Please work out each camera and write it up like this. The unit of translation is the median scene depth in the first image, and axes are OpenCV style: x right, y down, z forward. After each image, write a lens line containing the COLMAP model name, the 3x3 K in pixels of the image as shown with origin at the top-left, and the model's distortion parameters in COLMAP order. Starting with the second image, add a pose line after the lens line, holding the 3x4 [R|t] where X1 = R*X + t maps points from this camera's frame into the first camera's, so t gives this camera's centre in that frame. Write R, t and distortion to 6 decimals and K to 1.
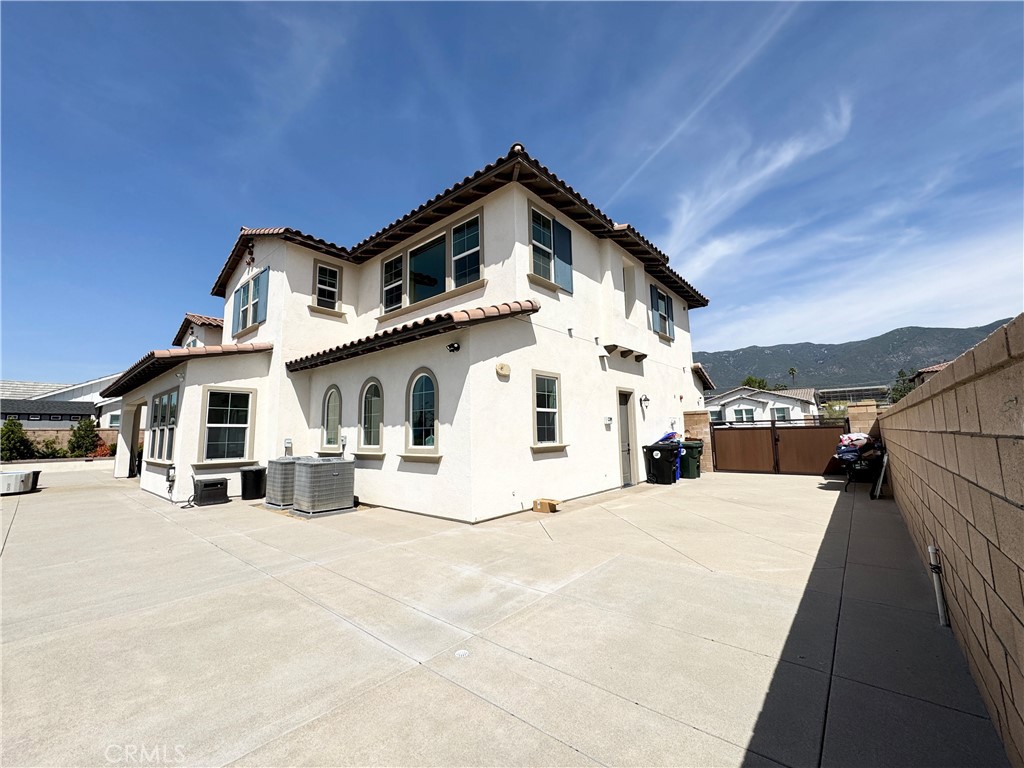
lens RADIAL K [[408.4, 0, 512.8], [0, 408.4, 397.5], [0, 0, 1]] dist [0.000548, 0.000047]
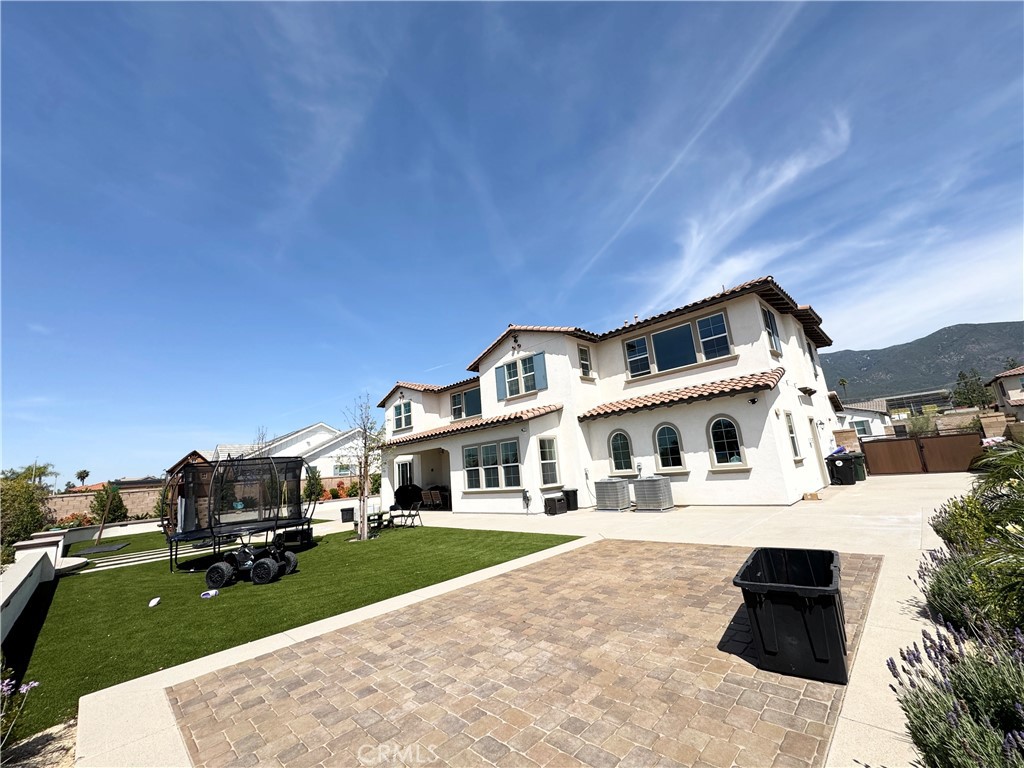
lens RADIAL K [[408.8, 0, 510.5], [0, 408.8, 383.0], [0, 0, 1]] dist [0.002191, 0.000223]
pose [[0.994909, -0.079280, -0.062216, -0.481701], [0.071500, 0.990362, -0.118623, -0.031537], [0.071020, 0.113571, 0.990988, -0.345960]]
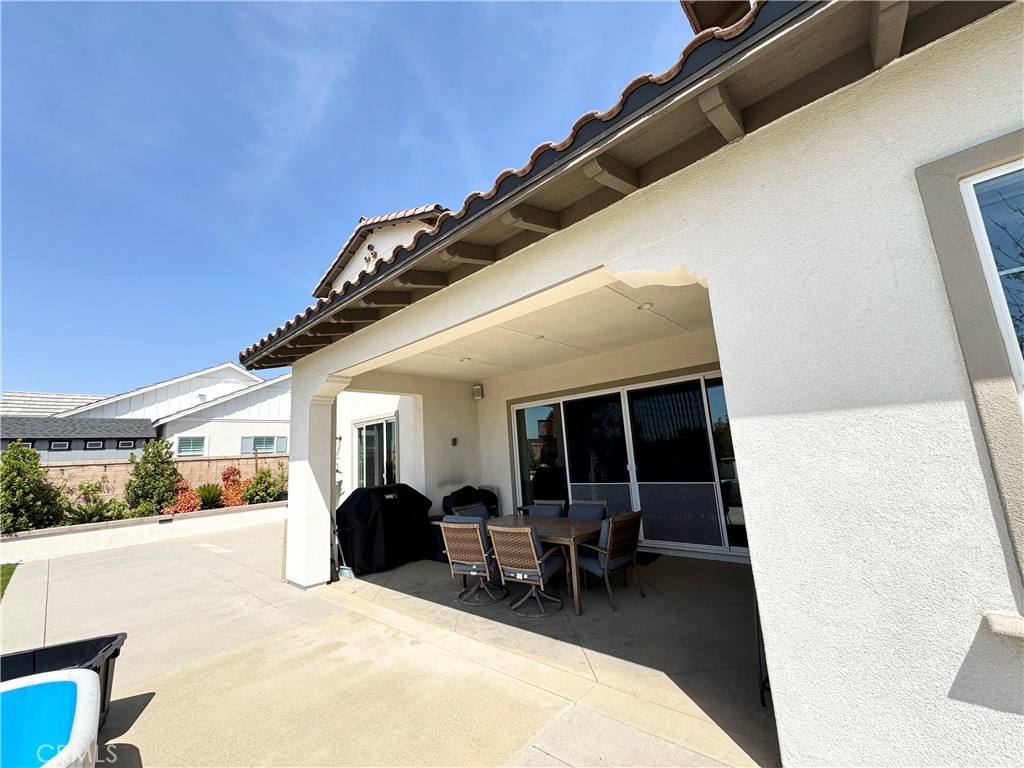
lens RADIAL K [[430.9, 0, 510.7], [0, 430.9, 394.7], [0, 0, 1]] dist [0.001609, 0.011360]
pose [[0.997855, -0.047877, -0.044641, -0.801202], [0.045398, 0.997454, -0.054988, 0.063157], [0.047160, 0.052843, 0.997489, 0.654466]]
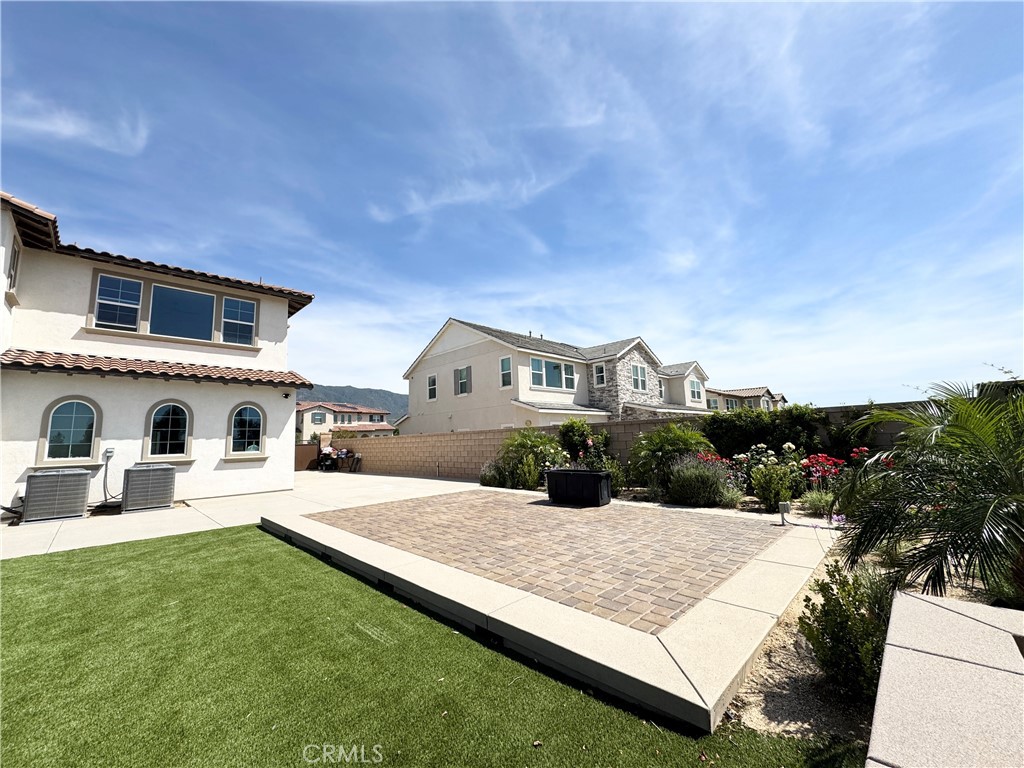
lens RADIAL K [[408.8, 0, 510.5], [0, 408.8, 383.0], [0, 0, 1]] dist [0.002191, 0.000223]
pose [[0.077610, 0.153743, 0.985058, -0.882566], [-0.055405, 0.987177, -0.149708, 0.019416], [-0.995443, -0.042958, 0.085133, -0.069625]]
